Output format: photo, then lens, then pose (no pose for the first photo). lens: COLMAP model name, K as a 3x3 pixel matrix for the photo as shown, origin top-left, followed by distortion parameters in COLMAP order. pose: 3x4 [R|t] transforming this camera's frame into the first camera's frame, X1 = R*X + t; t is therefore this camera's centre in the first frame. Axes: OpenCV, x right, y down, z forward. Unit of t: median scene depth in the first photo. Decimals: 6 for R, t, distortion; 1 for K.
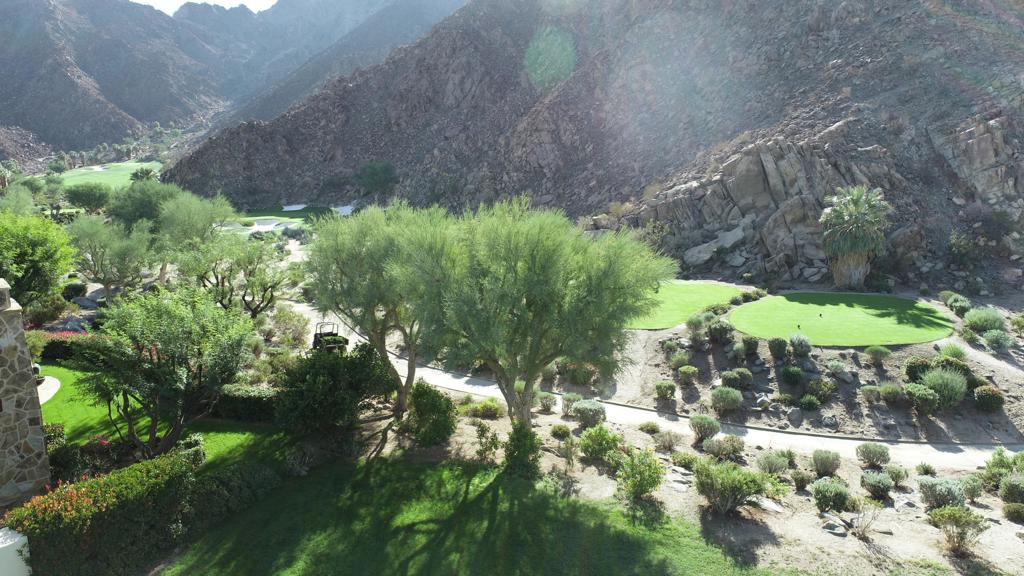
lens RADIAL K [[690.7, 0, 511.5], [0, 690.7, 291.6], [0, 0, 1]] dist [-0.016064, 0.009118]
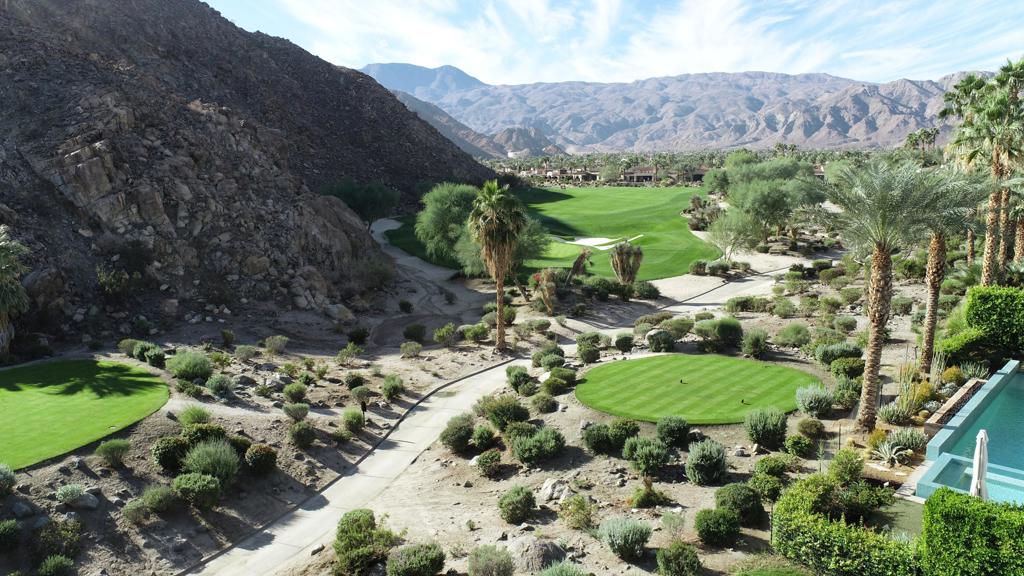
lens RADIAL K [[690.7, 0, 511.8], [0, 690.7, 290.7], [0, 0, 1]] dist [-0.016064, 0.009118]
pose [[0.348557, -0.149109, 0.925351, 0.015400], [0.186339, 0.978582, 0.087497, -0.028813], [-0.918578, 0.141931, 0.368876, 0.153998]]
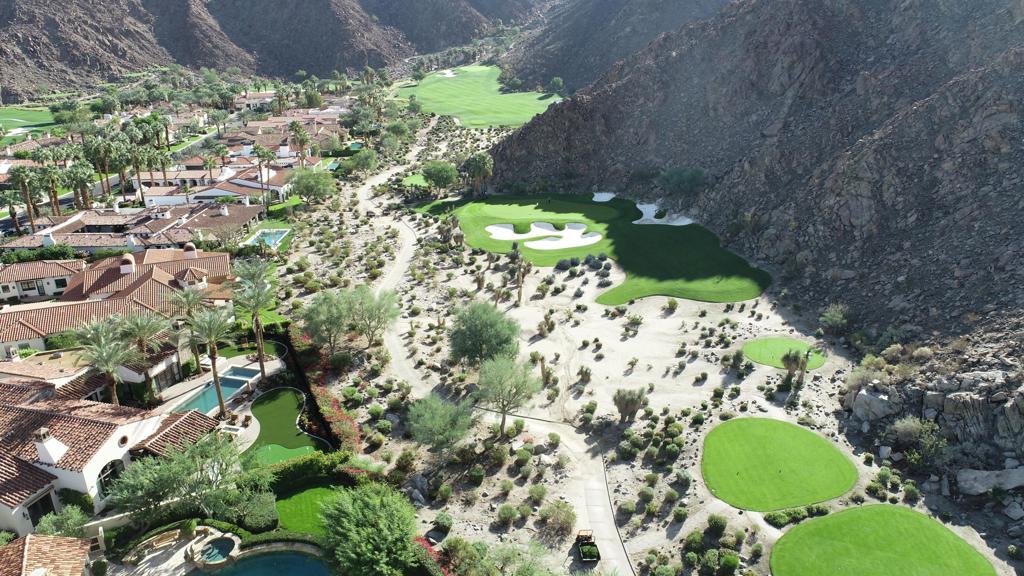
lens RADIAL K [[690.7, 0, 511.6], [0, 690.7, 290.5], [0, 0, 1]] dist [-0.016064, 0.009118]
pose [[0.899500, 0.156217, -0.408039, 0.035091], [-0.079886, 0.976957, 0.197923, -0.393251], [0.429556, -0.145435, 0.891252, -0.079455]]
